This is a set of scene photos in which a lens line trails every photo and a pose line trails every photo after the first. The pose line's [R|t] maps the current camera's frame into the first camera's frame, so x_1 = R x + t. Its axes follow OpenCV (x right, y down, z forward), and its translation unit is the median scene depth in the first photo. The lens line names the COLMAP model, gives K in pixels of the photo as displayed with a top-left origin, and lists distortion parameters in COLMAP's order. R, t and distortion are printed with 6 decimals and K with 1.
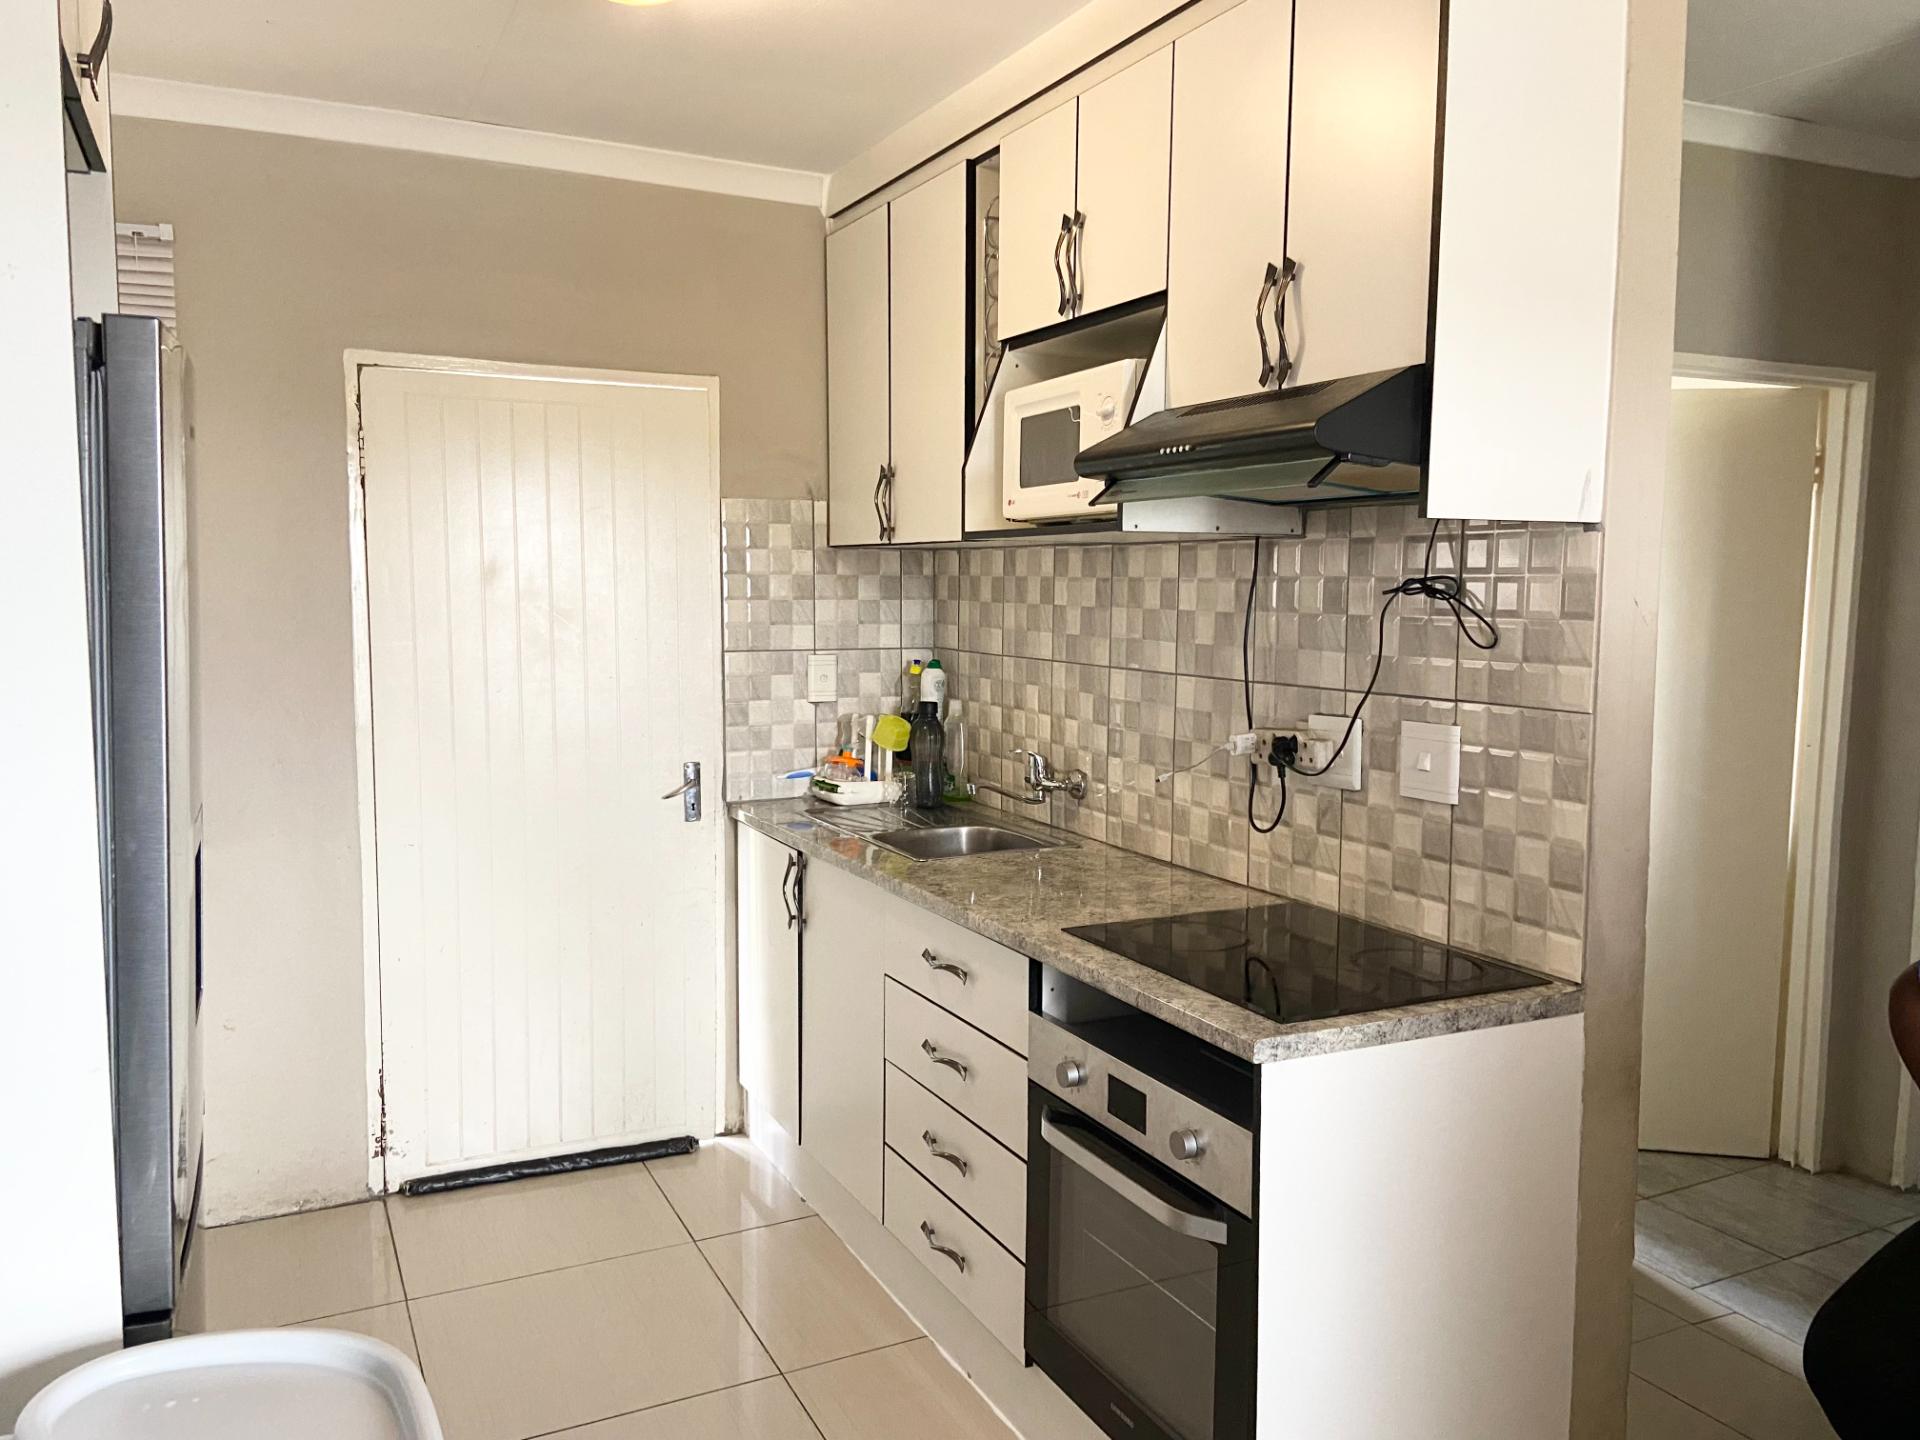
lens RADIAL K [[1430.5, 0, 960.0], [0, 1430.5, 720.0], [0, 0, 1]] dist [0.117030, -0.161473]
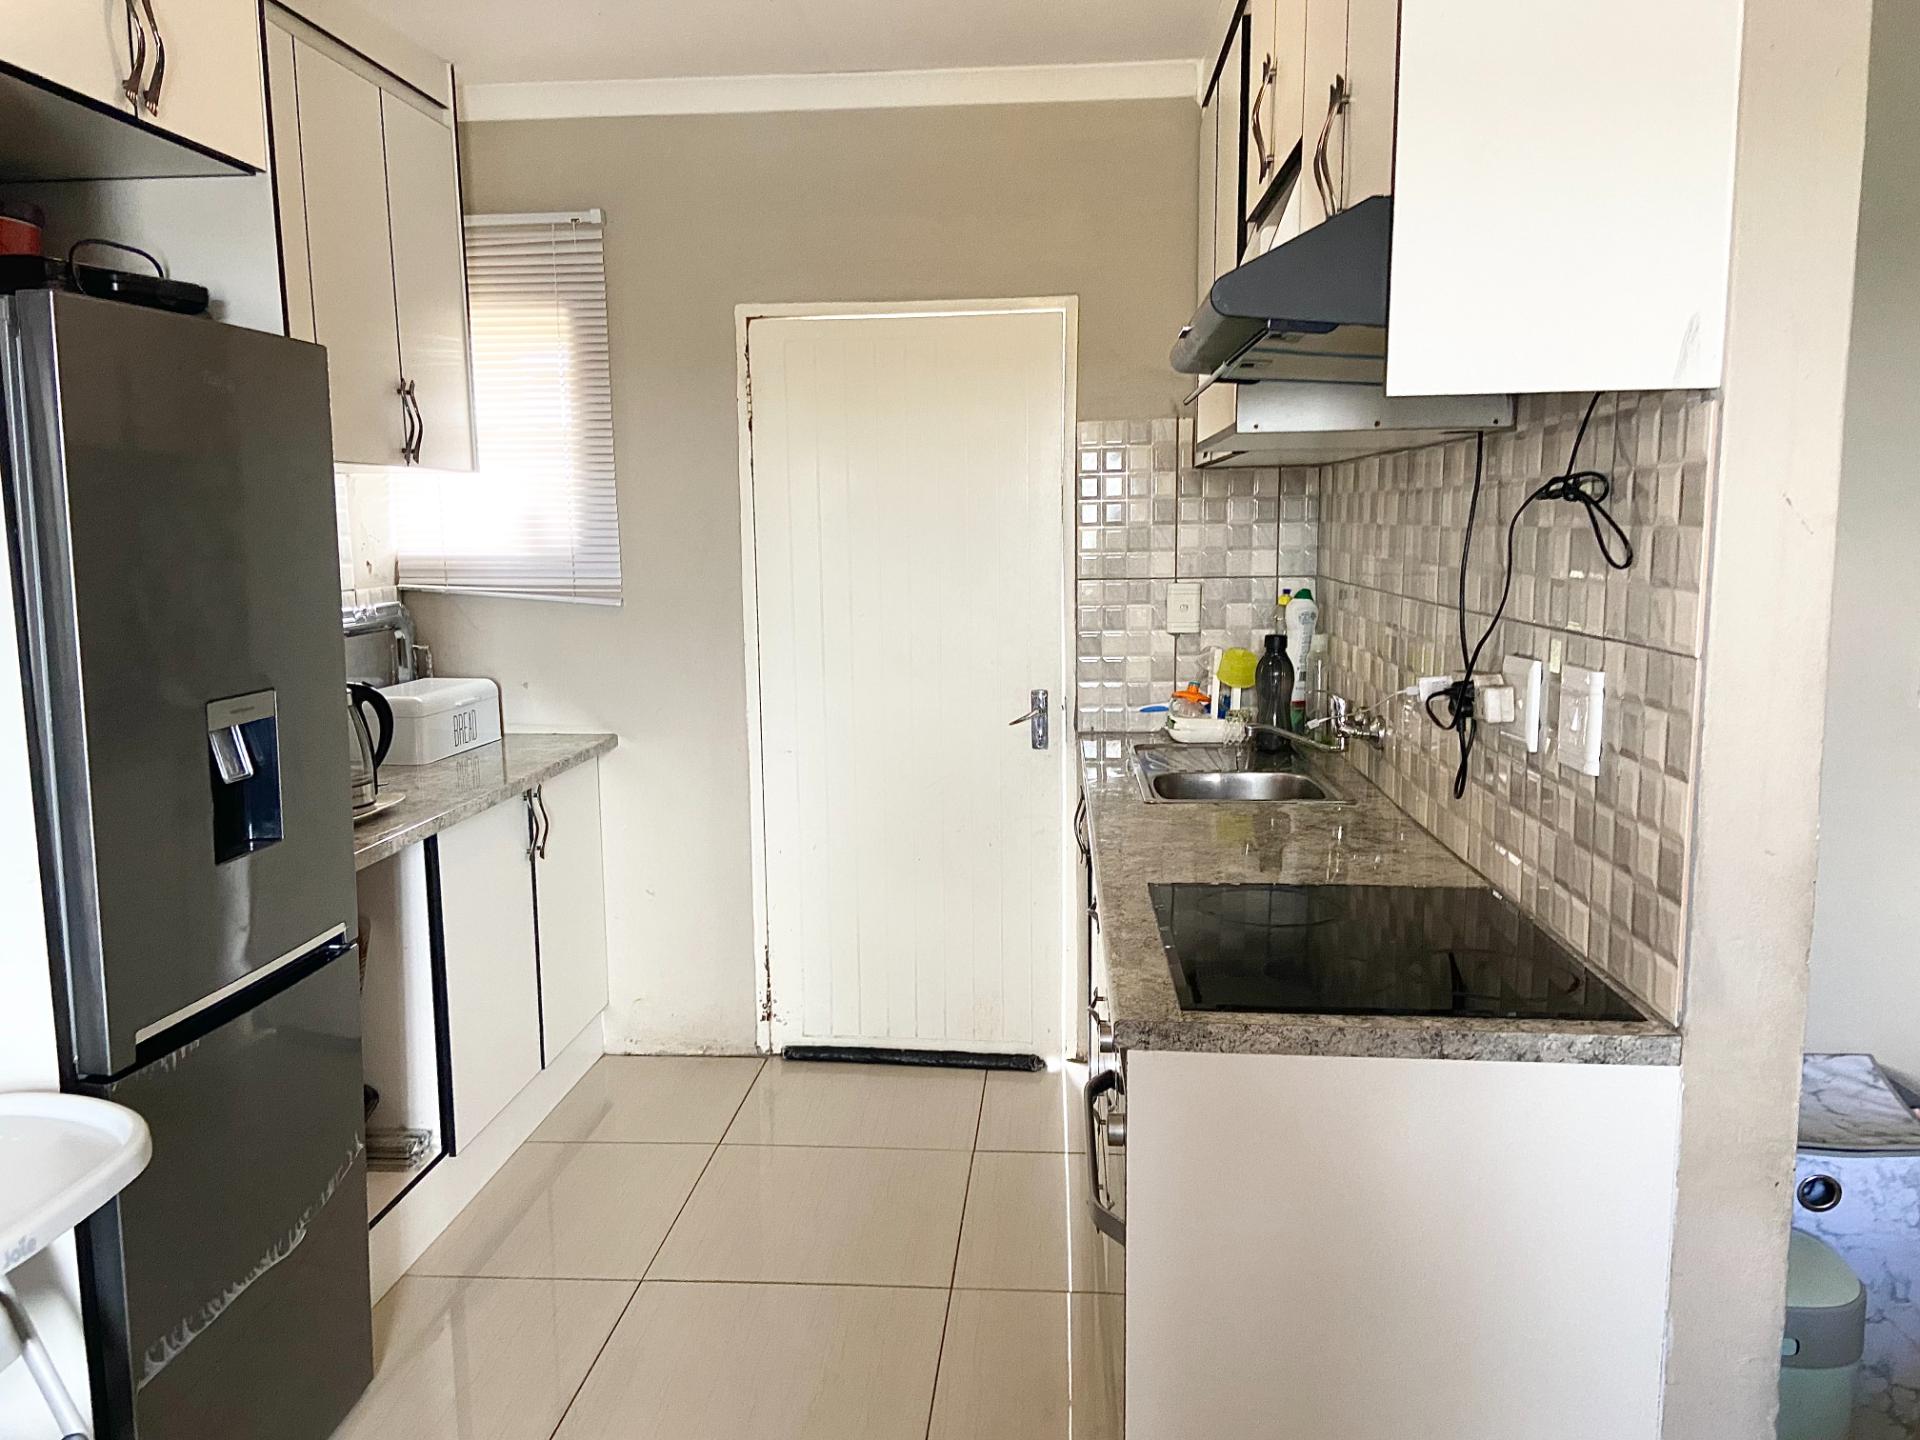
lens RADIAL K [[1436.0, 0, 961.0], [0, 1436.0, 739.4], [0, 0, 1]] dist [0.096420, -0.092132]
pose [[0.855962, 0.061618, -0.513354, 0.300972], [-0.032591, 0.997329, 0.065368, -0.000071], [0.516011, -0.039222, 0.855683, 0.117030]]
